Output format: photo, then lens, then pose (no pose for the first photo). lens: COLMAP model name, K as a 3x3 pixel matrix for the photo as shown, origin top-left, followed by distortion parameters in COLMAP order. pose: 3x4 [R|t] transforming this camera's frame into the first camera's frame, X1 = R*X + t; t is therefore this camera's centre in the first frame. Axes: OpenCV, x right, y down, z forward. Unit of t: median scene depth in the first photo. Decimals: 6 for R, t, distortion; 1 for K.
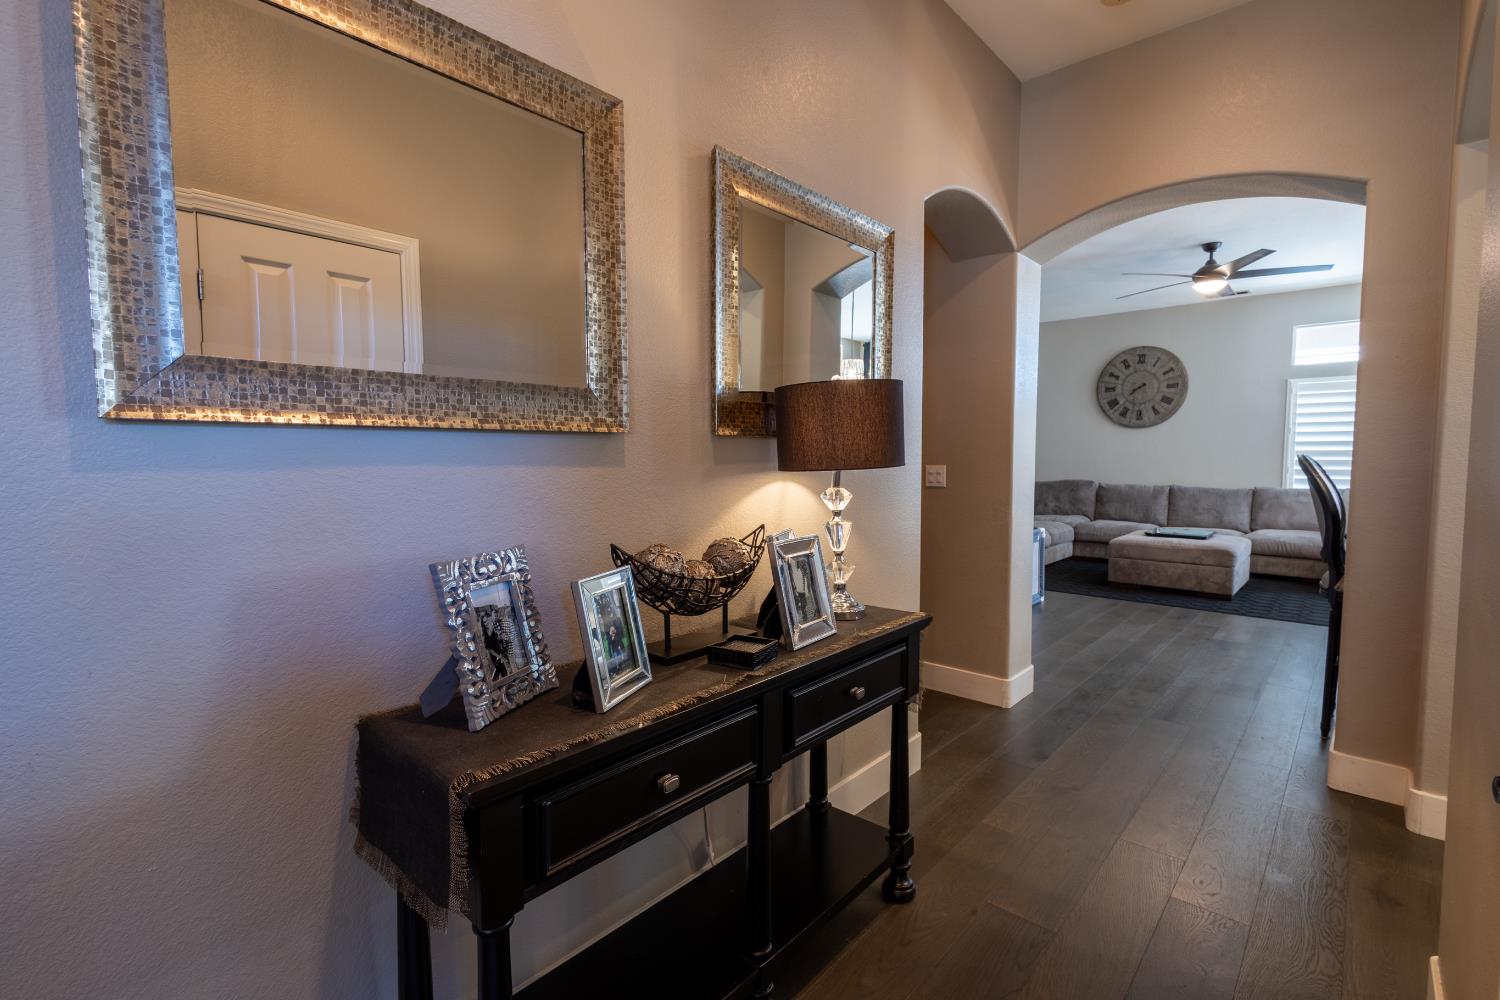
lens RADIAL K [[702.7, 0, 748.4], [0, 702.7, 507.4], [0, 0, 1]] dist [0.004191, -0.002424]
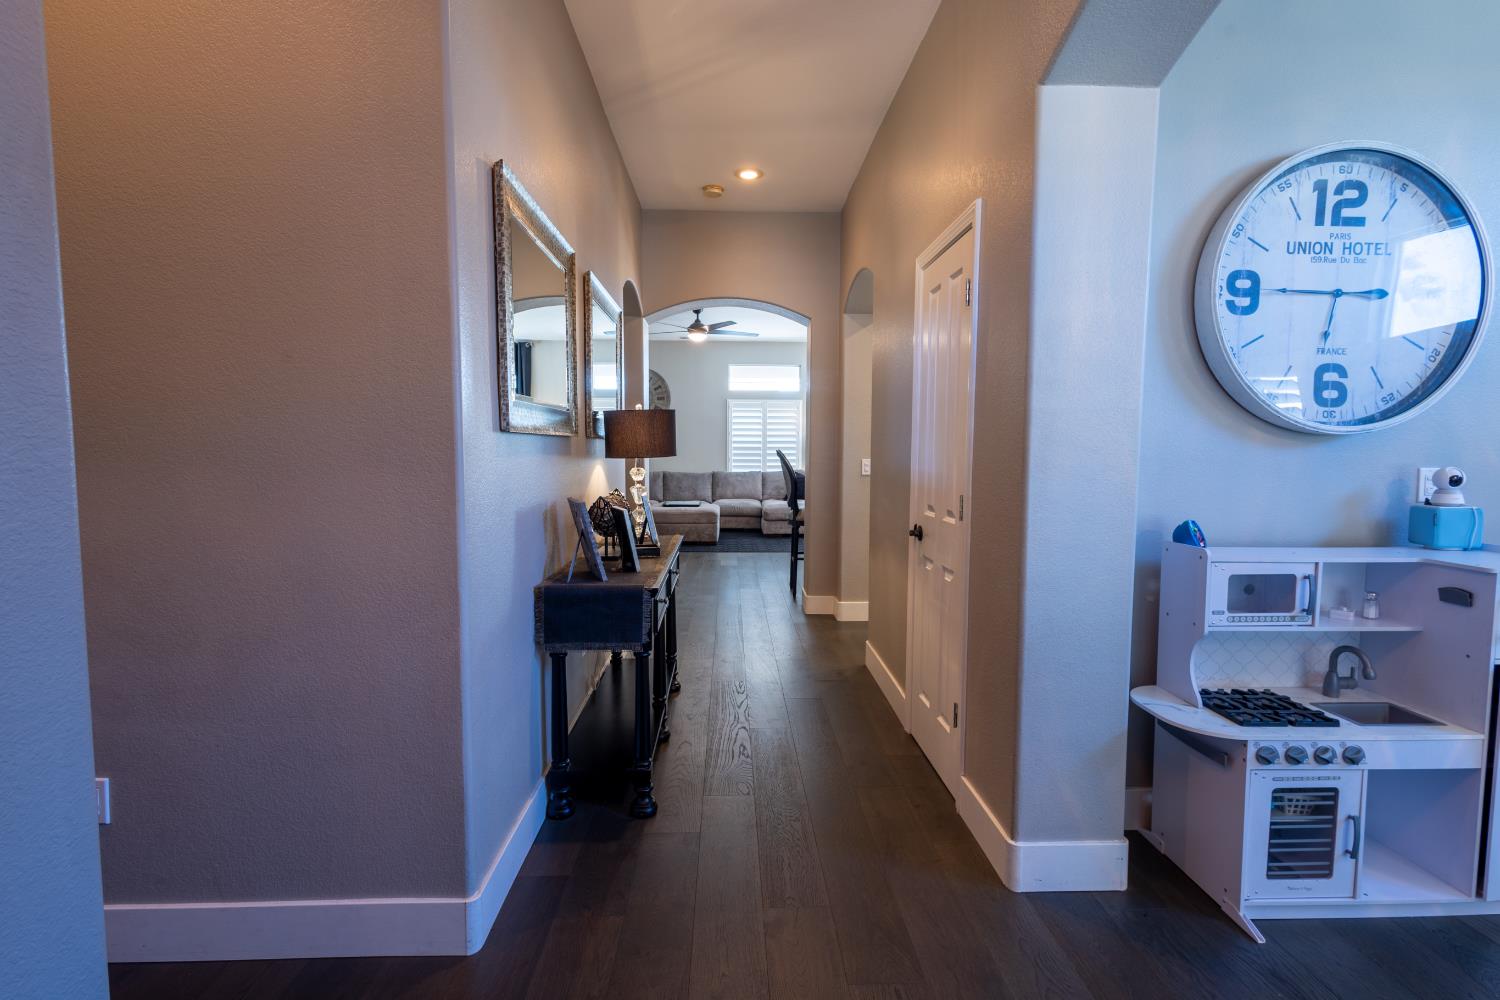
lens RADIAL K [[702.7, 0, 746.4], [0, 702.7, 508.7], [0, 0, 1]] dist [0.004191, -0.002424]
pose [[0.732294, -0.050907, 0.679083, -0.222304], [0.040276, 0.998694, 0.031434, 0.005577], [-0.679796, 0.004332, 0.733388, -0.121613]]
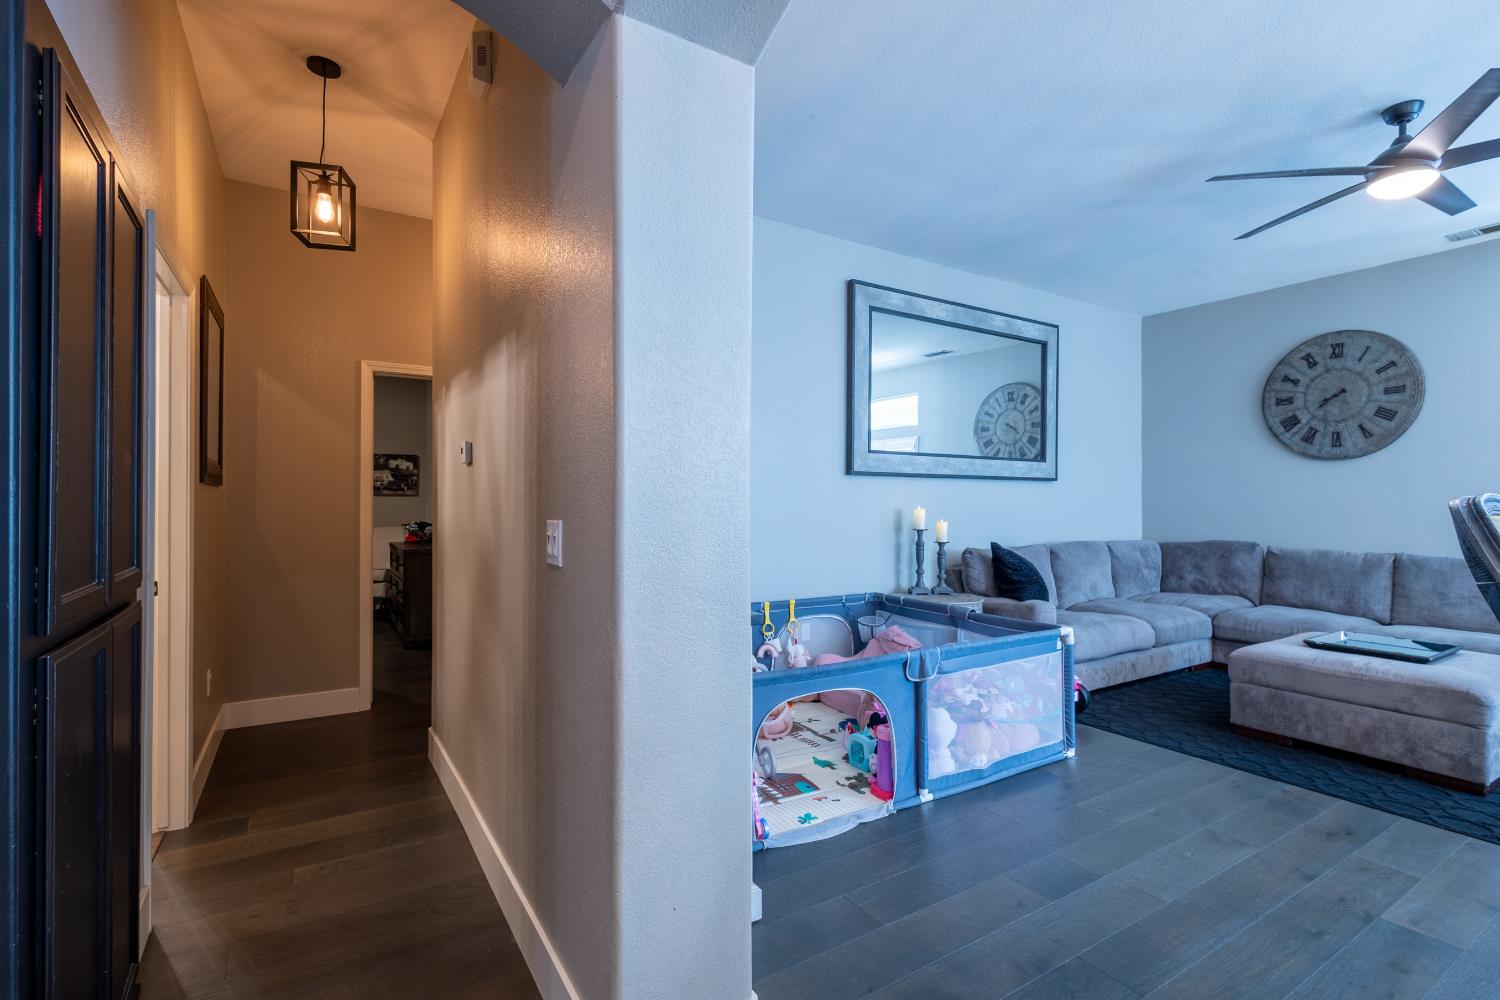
lens RADIAL K [[702.7, 0, 751.1], [0, 702.7, 502.8], [0, 0, 1]] dist [0.004191, -0.002424]
pose [[0.959186, 0.003140, -0.282760, 0.246310], [-0.023902, 0.997260, -0.070005, -0.019648], [0.281765, 0.073906, 0.956633, 0.272442]]
